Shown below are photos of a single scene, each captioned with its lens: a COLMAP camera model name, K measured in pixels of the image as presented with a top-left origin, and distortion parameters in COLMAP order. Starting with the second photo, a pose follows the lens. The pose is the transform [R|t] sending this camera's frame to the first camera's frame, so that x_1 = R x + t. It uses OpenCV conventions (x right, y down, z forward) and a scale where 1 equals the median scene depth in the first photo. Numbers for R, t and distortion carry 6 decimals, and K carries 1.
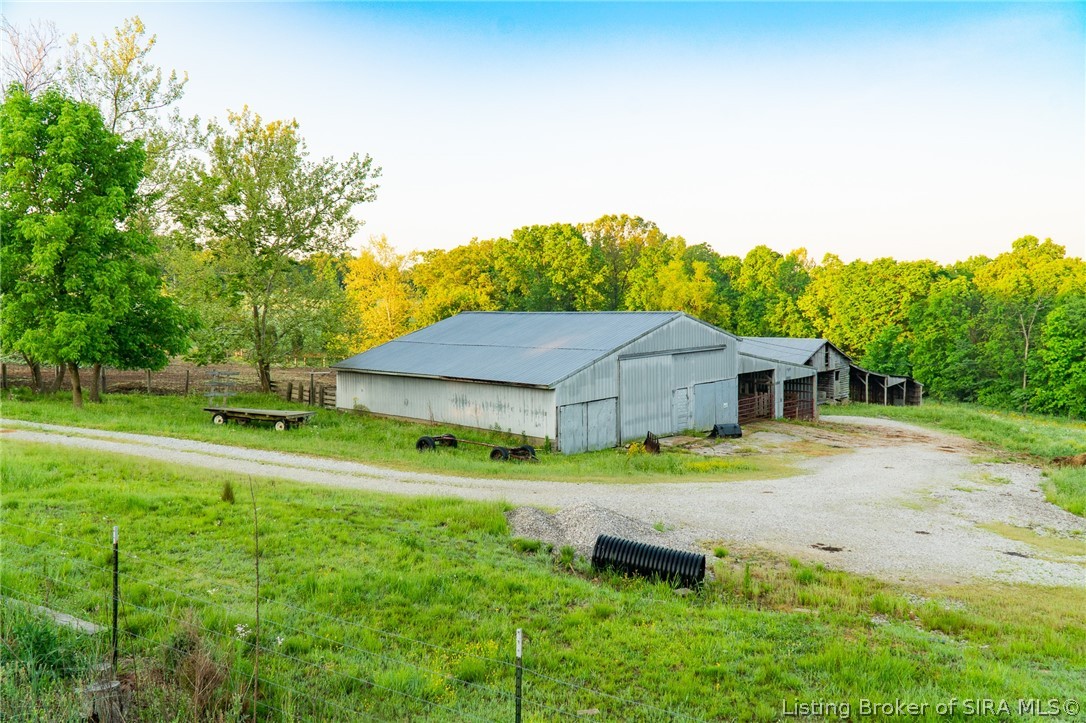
lens RADIAL K [[845.5, 0, 543.0], [0, 845.5, 361.5], [0, 0, 1]] dist [-0.003628, 0.000768]
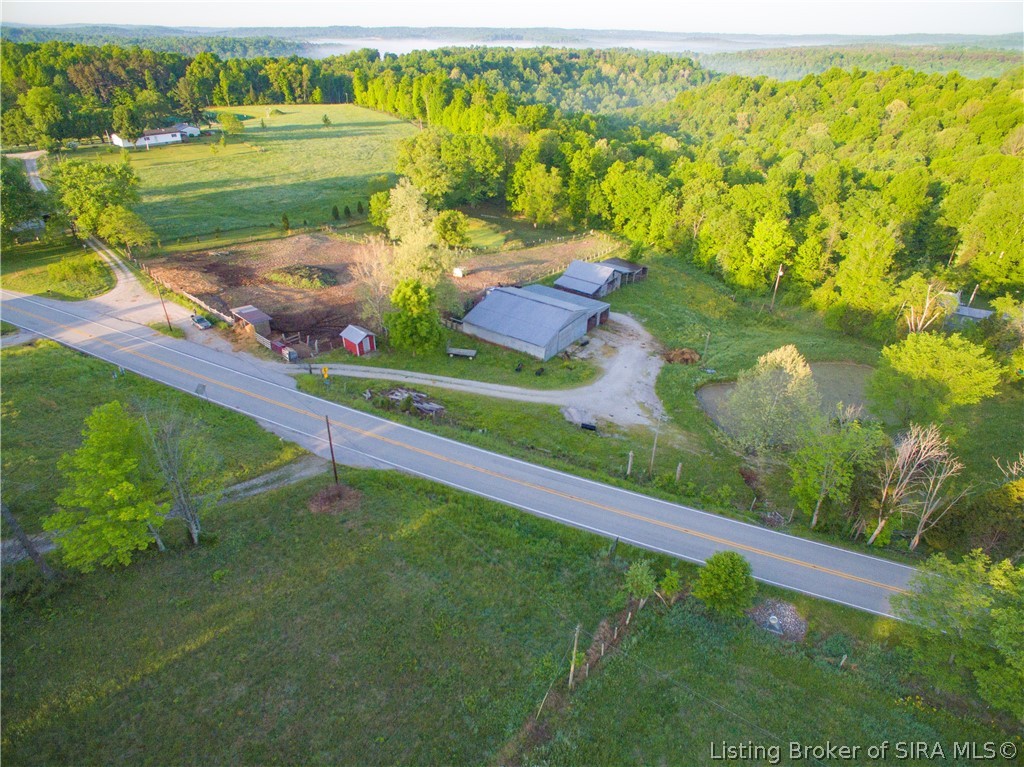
lens RADIAL K [[583.0, 0, 512.0], [0, 583.0, 383.5], [0, 0, 1]] dist [-0.114062, 0.082044]
pose [[0.985400, -0.064137, 0.157713, -0.185769], [-0.015273, 0.889296, 0.457077, -0.338837], [-0.169569, -0.452813, 0.875332, -0.450725]]
